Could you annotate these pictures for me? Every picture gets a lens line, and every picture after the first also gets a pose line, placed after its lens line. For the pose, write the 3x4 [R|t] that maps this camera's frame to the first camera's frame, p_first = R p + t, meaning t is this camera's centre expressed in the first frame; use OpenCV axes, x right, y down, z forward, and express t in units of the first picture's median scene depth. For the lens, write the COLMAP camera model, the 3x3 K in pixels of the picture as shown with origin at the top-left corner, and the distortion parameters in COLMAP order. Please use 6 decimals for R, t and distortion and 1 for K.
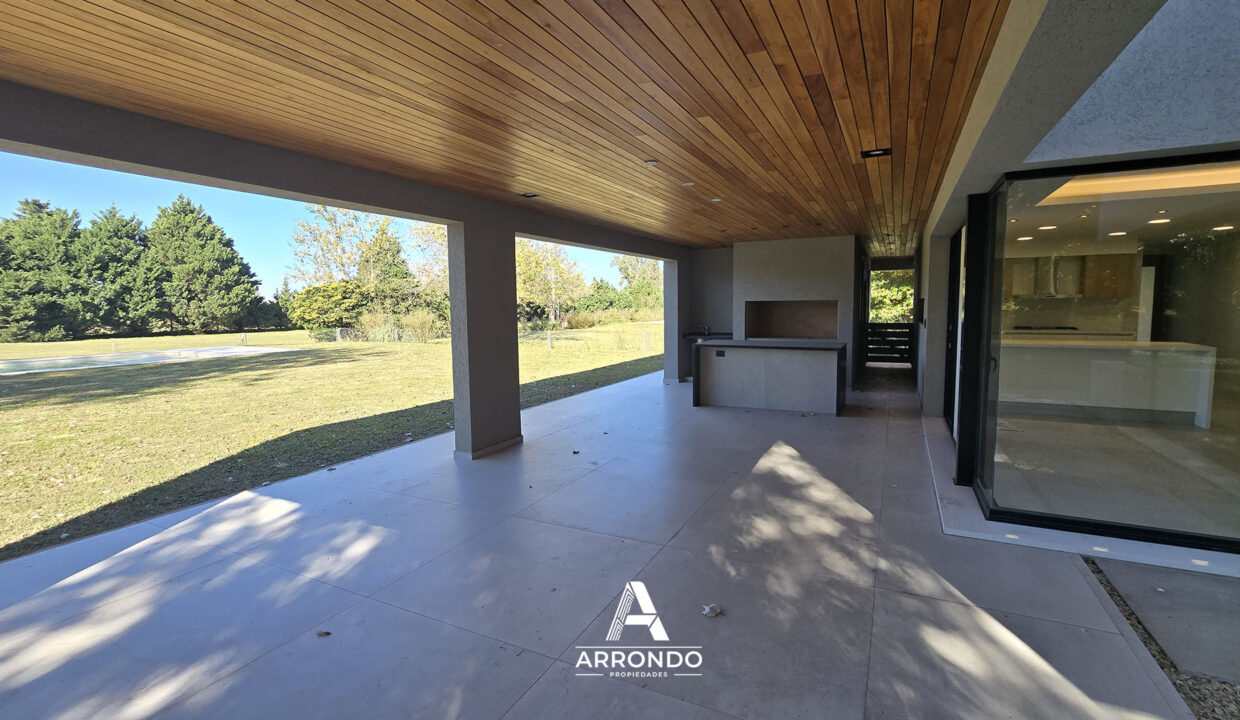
lens RADIAL K [[546.2, 0, 624.0], [0, 546.2, 347.8], [0, 0, 1]] dist [0.000537, 0.003048]
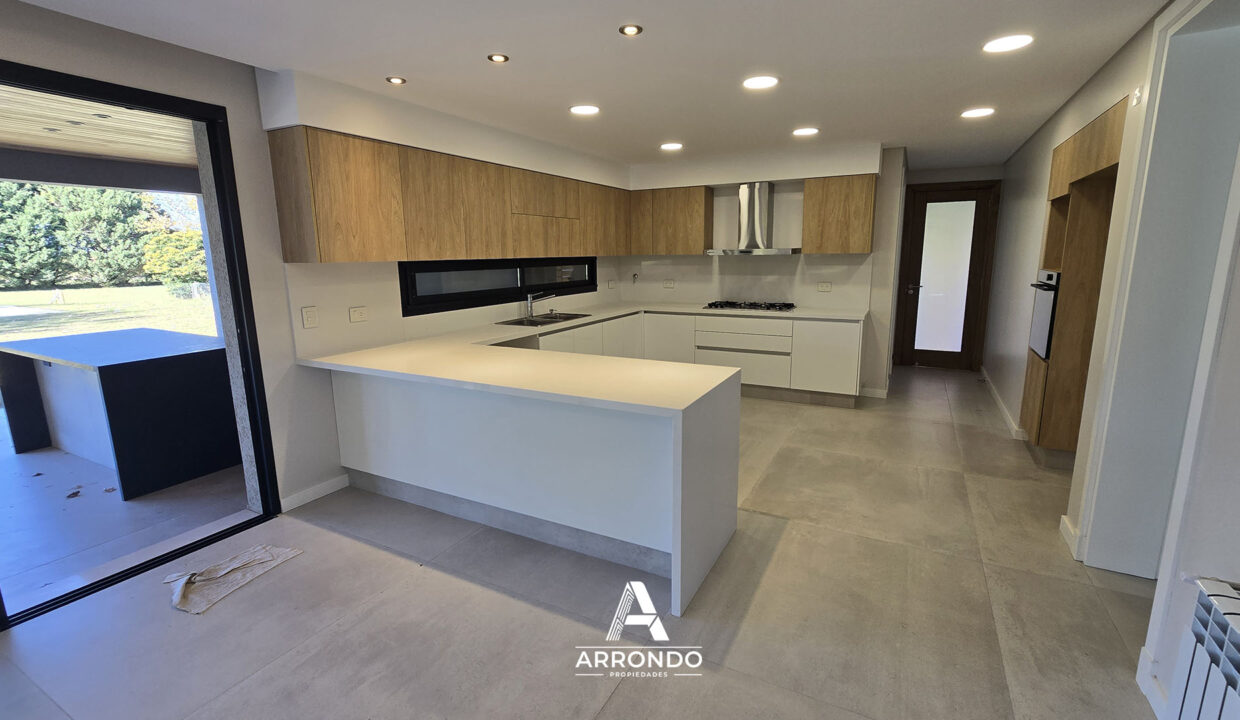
lens RADIAL K [[546.2, 0, 617.7], [0, 546.2, 357.8], [0, 0, 1]] dist [0.000537, 0.003048]
pose [[0.999504, 0.004268, -0.031204, 0.144682], [-0.000796, 0.993881, 0.110452, -0.009924], [0.031484, -0.110372, 0.993392, 0.089028]]
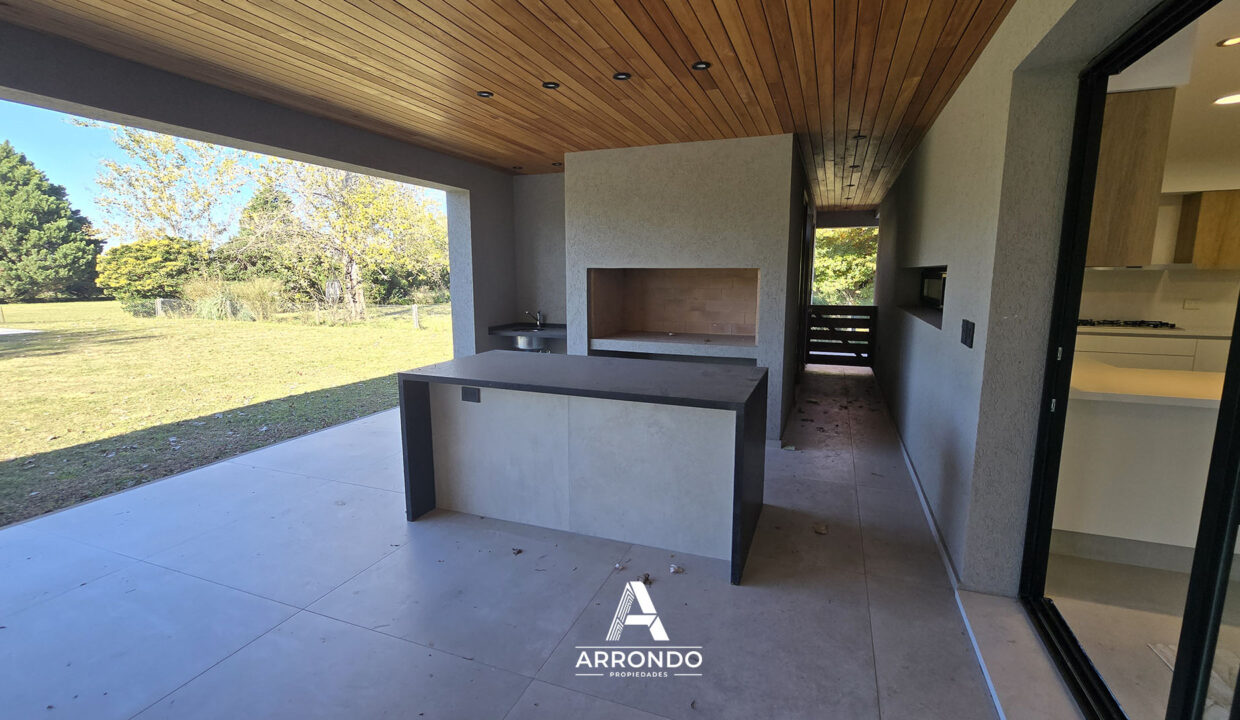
lens RADIAL K [[546.2, 0, 621.7], [0, 546.2, 356.8], [0, 0, 1]] dist [0.000537, 0.003048]
pose [[0.995352, -0.002963, 0.096263, 0.047156], [-0.004032, 0.997369, 0.072383, -0.009031], [-0.096224, -0.072435, 0.992721, 0.109494]]
